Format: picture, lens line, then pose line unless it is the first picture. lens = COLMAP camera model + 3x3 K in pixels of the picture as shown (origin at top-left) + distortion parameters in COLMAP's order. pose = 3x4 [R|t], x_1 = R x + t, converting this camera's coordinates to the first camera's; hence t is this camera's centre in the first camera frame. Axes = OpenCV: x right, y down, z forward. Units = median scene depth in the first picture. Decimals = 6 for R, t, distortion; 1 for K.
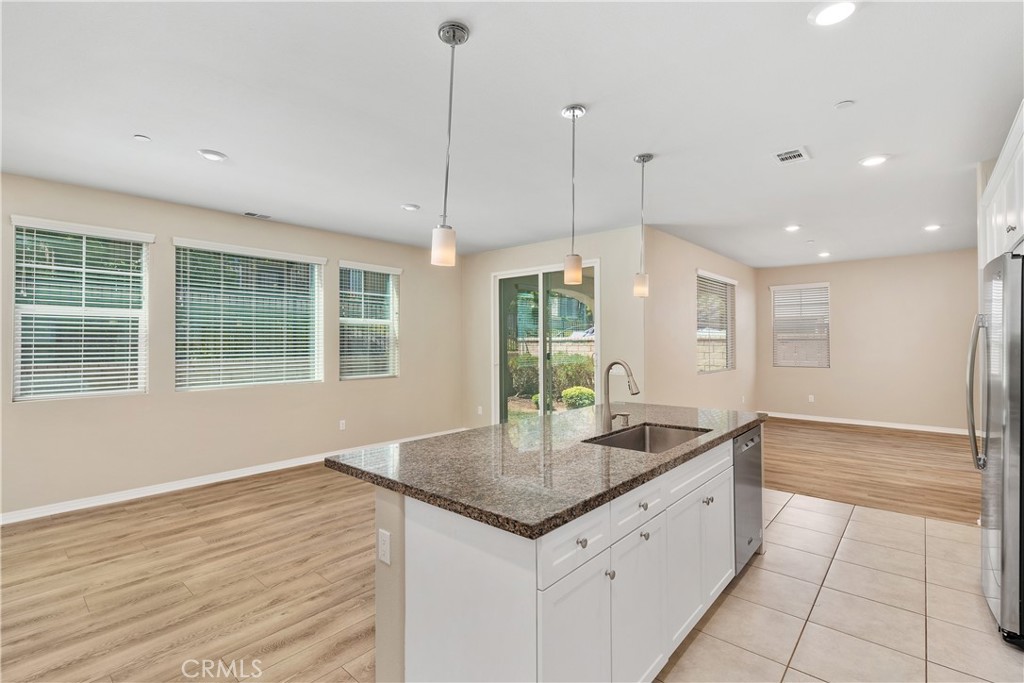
lens RADIAL K [[466.4, 0, 512.0], [0, 466.4, 341.5], [0, 0, 1]] dist [-0.001641, -0.000311]
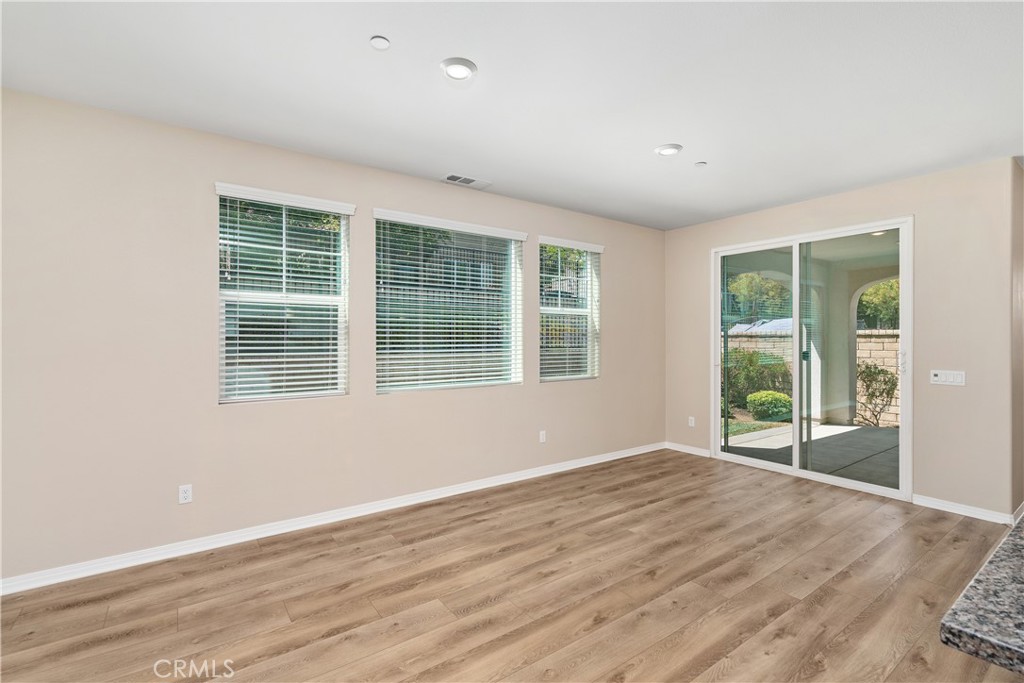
lens RADIAL K [[468.0, 0, 512.7], [0, 468.0, 345.2], [0, 0, 1]] dist [0.000057, -0.000060]
pose [[0.975935, 0.008707, -0.217888, -0.319219], [-0.004348, 0.999781, 0.020478, 0.001954], [0.218018, -0.019038, 0.975759, 0.250663]]
